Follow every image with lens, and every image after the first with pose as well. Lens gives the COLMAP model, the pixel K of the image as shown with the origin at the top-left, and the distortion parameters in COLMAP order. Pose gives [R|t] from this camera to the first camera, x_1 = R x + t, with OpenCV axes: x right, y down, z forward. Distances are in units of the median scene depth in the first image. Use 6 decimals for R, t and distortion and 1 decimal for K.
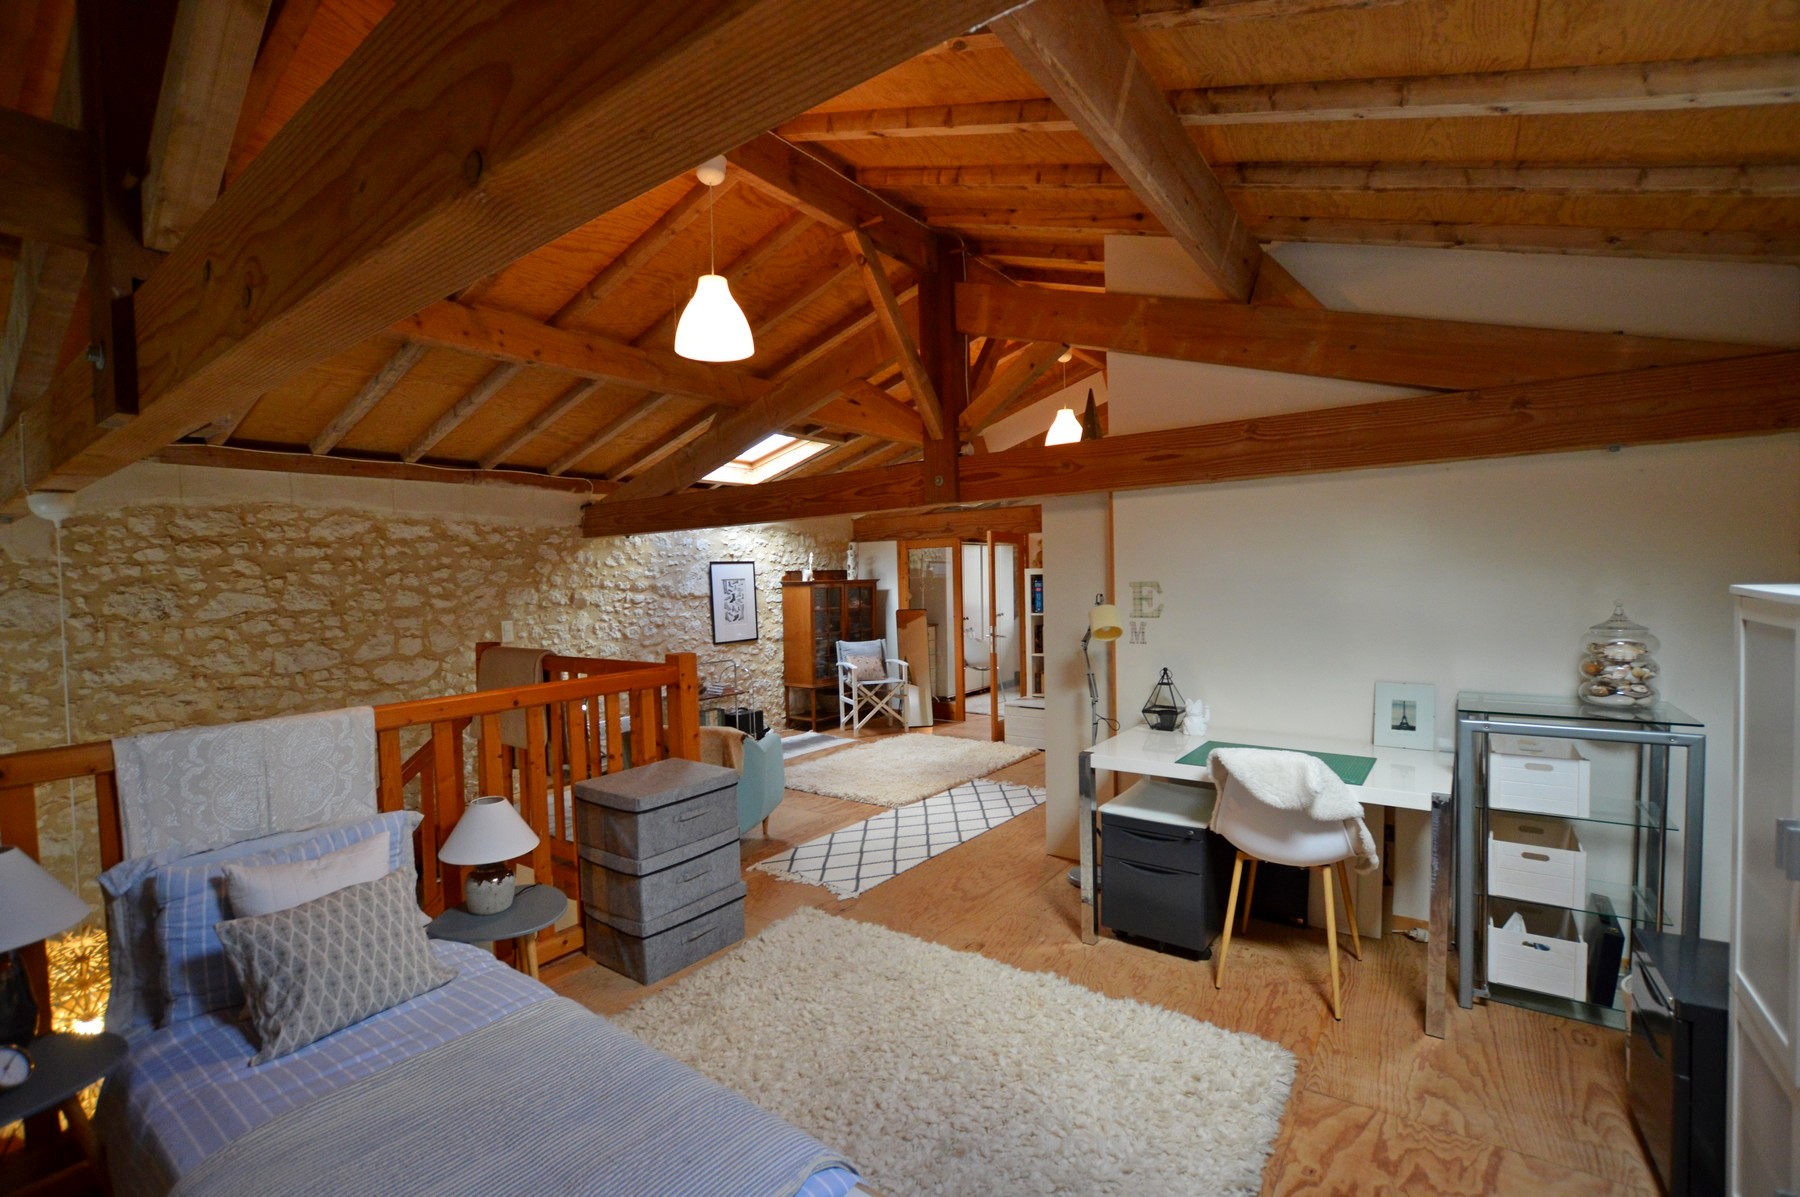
lens RADIAL K [[800.1, 0, 899.4], [0, 800.1, 599.9], [0, 0, 1]] dist [-0.033792, 0.001477]
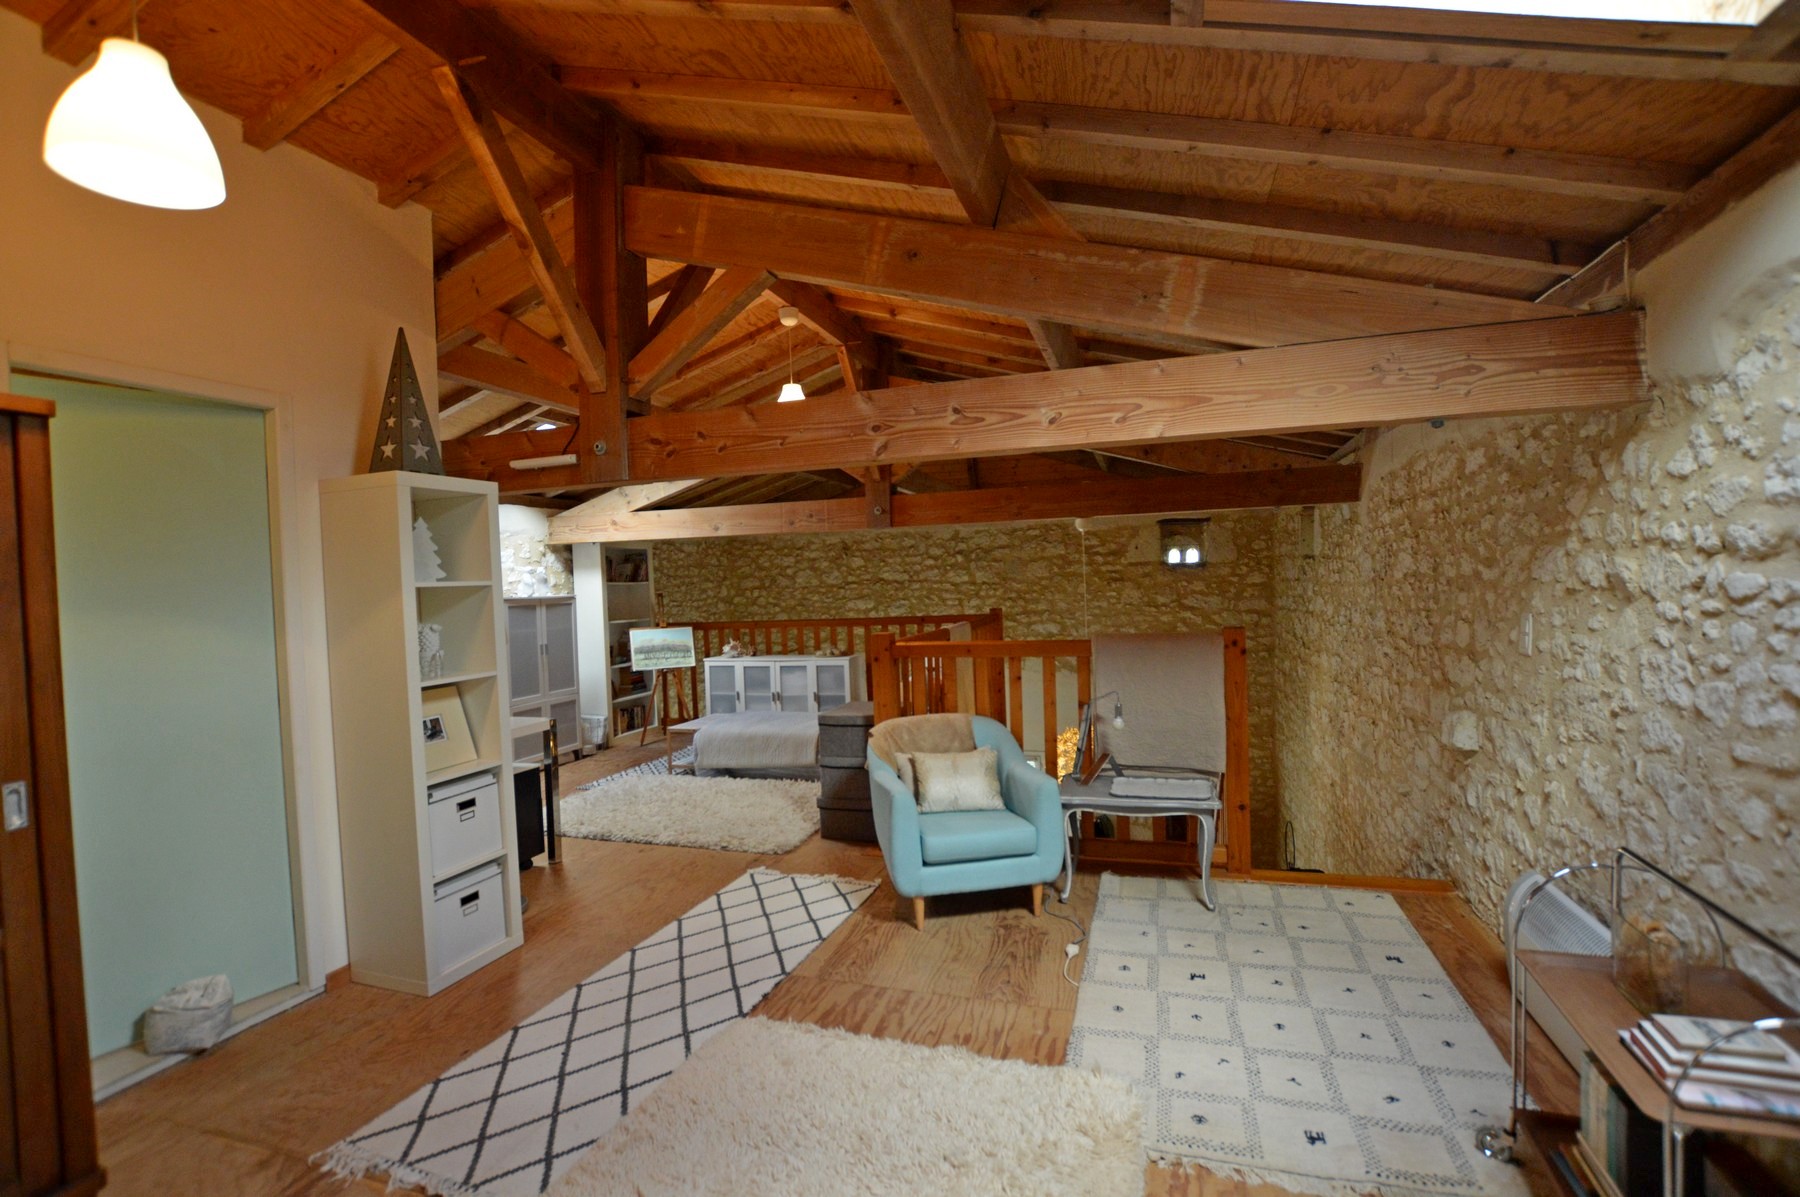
lens RADIAL K [[800.1, 0, 892.9], [0, 800.1, 596.5], [0, 0, 1]] dist [-0.033792, 0.001477]
pose [[-0.955385, 0.062738, -0.288625, 0.040019], [0.049441, 0.997363, 0.053137, -0.037404], [0.291197, 0.036496, -0.955967, 1.716155]]
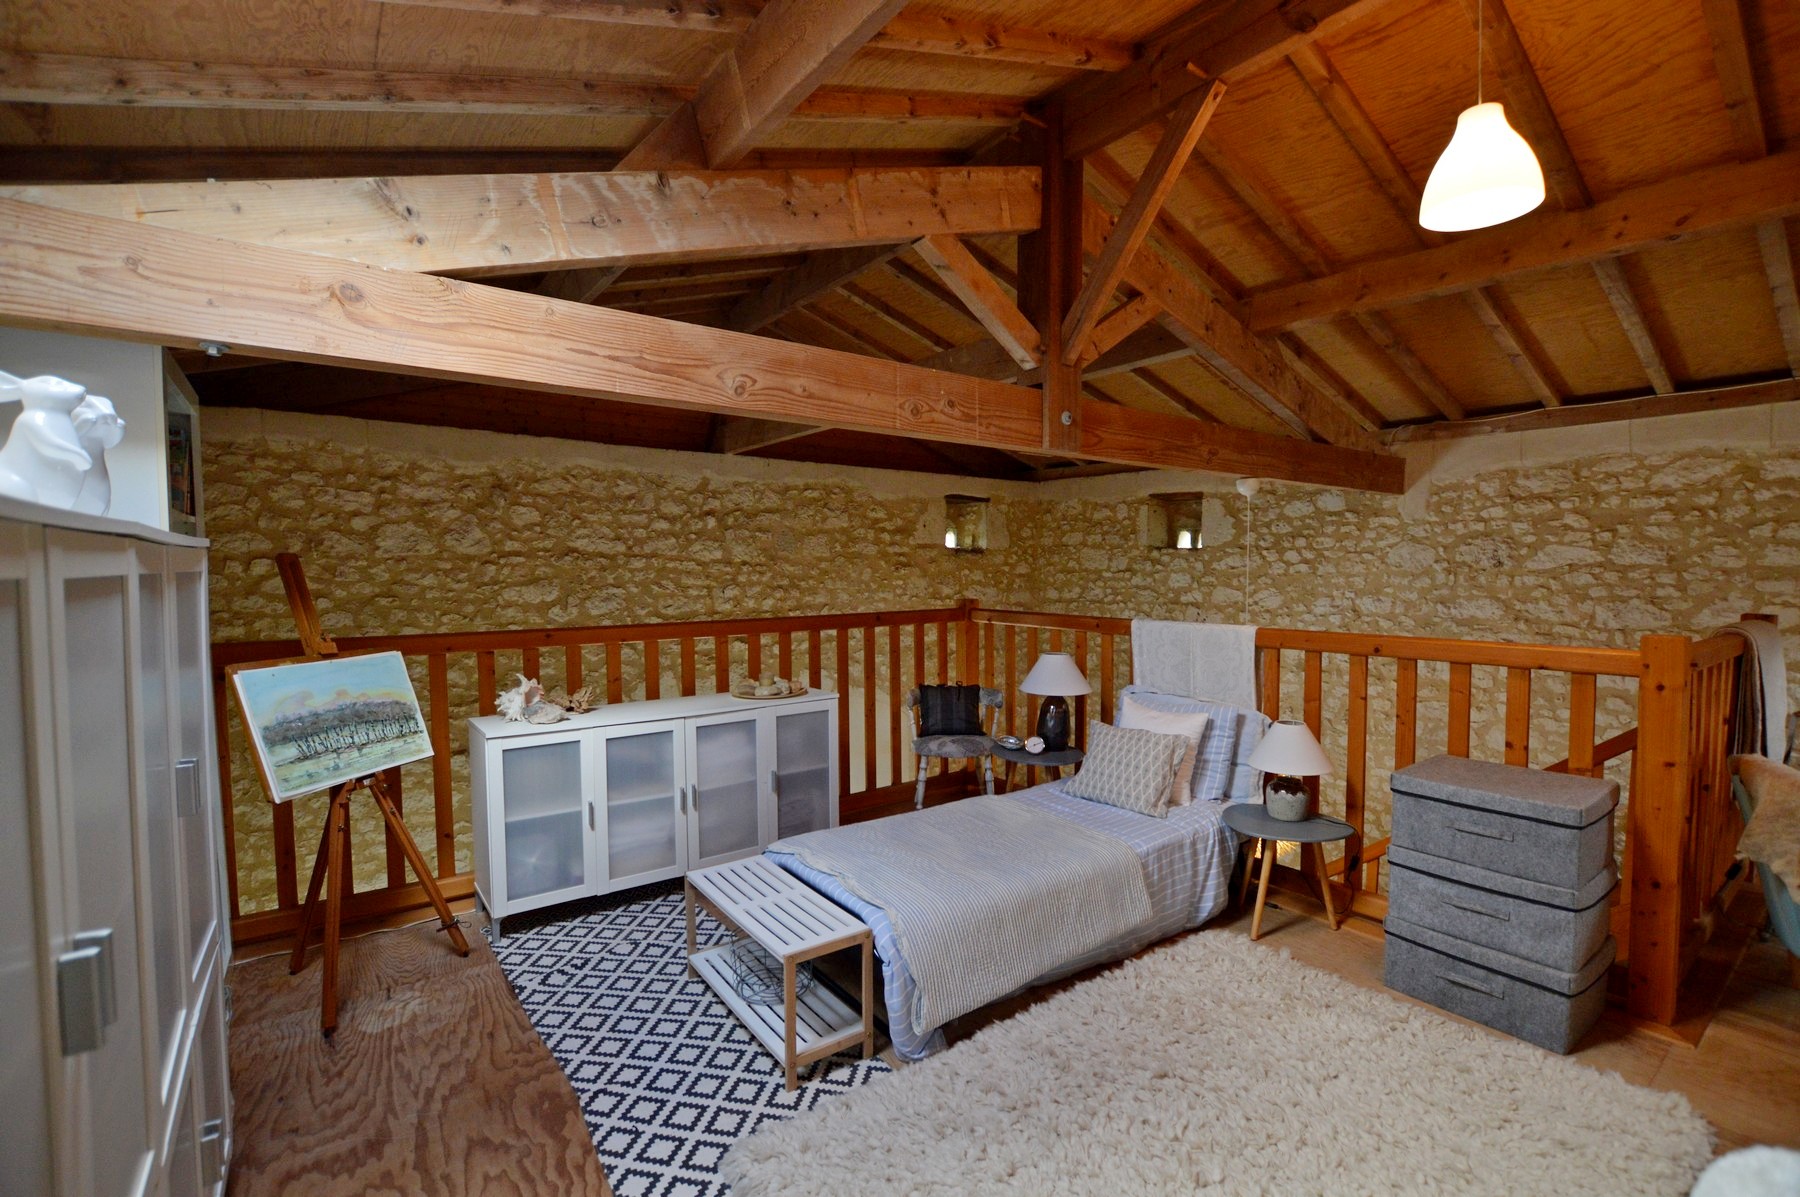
lens RADIAL K [[800.1, 0, 908.5], [0, 800.1, 595.5], [0, 0, 1]] dist [-0.033792, 0.001477]
pose [[-0.318269, 0.058503, -0.946194, 0.423951], [-0.021957, 0.997371, 0.069053, 0.004849], [0.947746, 0.042753, -0.316148, 0.496136]]
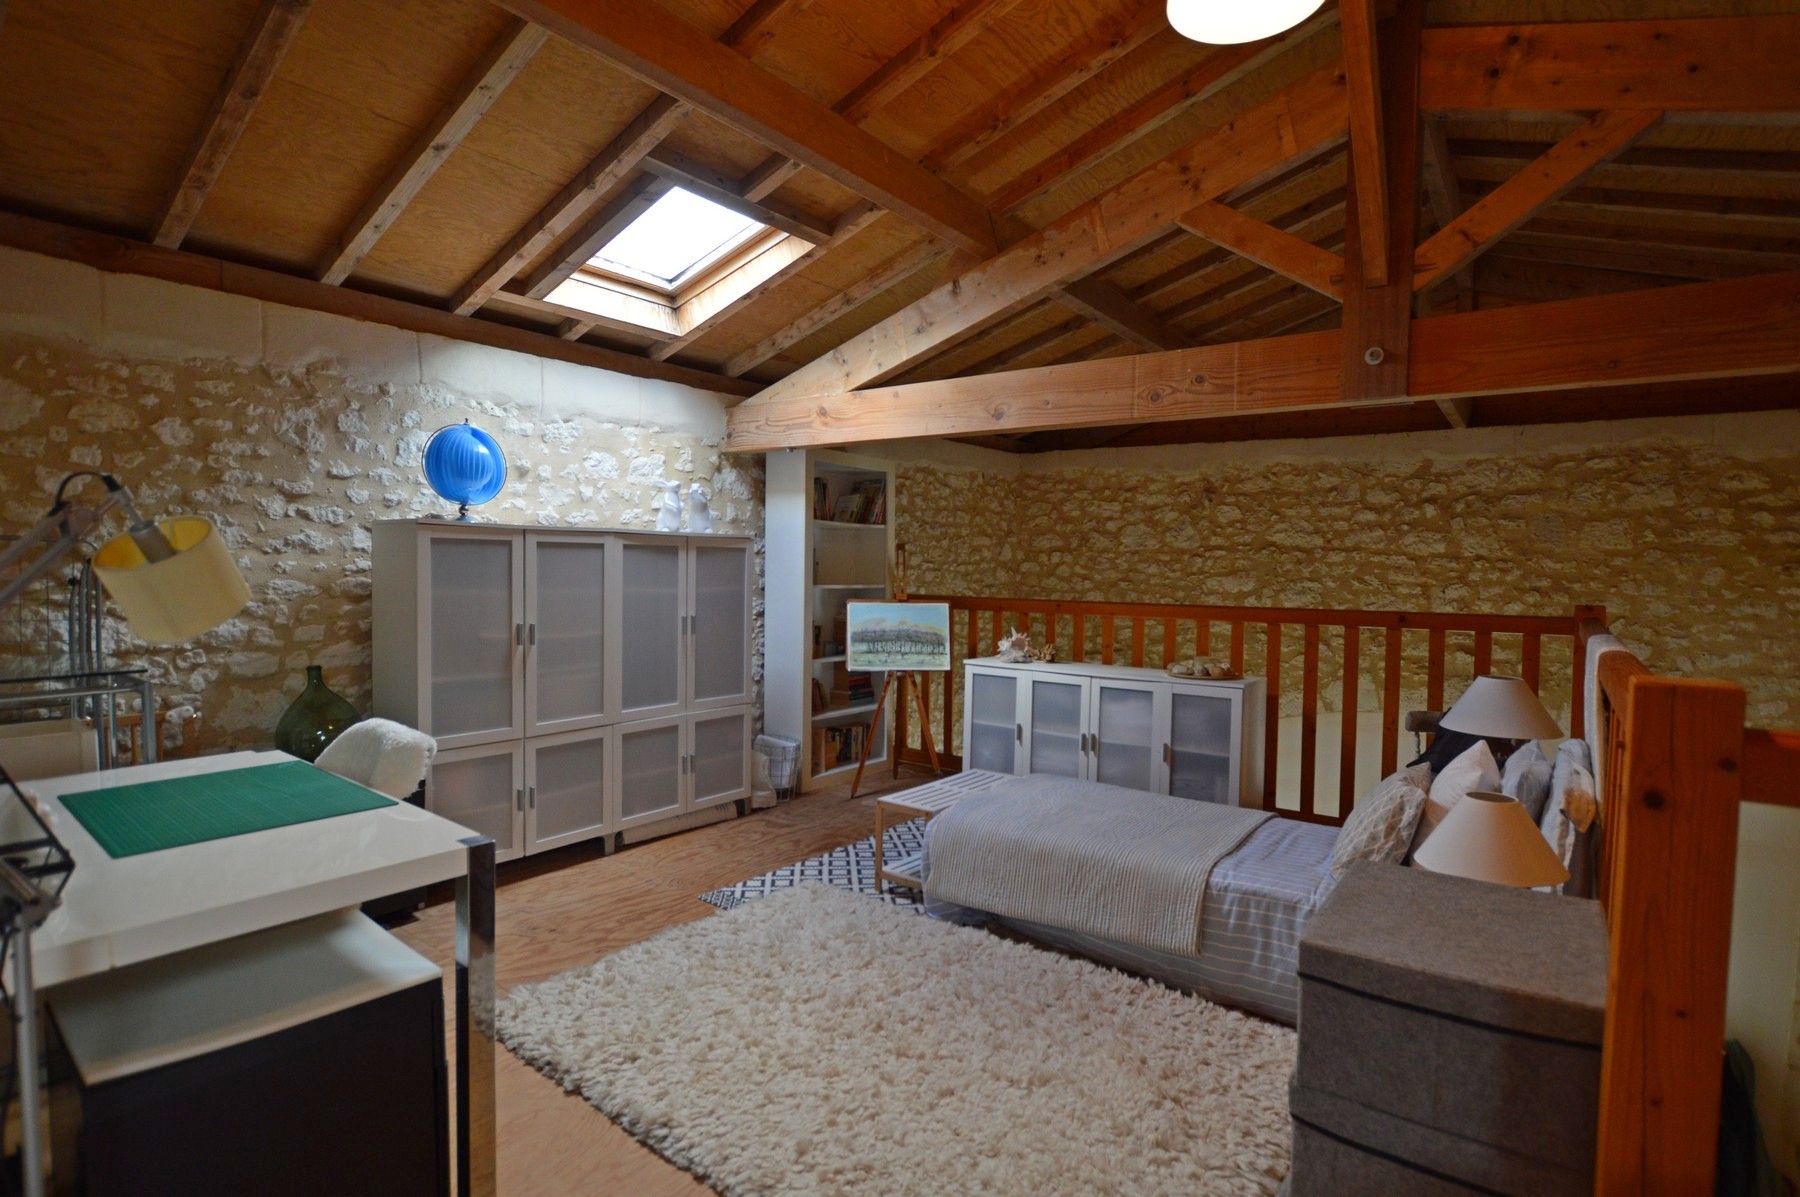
lens RADIAL K [[869.5, 0, 902.8], [0, 869.5, 596.6], [0, 0, 1]] dist [-0.020346, 0.000713]
pose [[-0.999331, 0.006240, 0.036029, -0.021038], [0.008667, 0.997674, 0.067613, 0.015558], [-0.035523, 0.067880, -0.997061, 1.037387]]
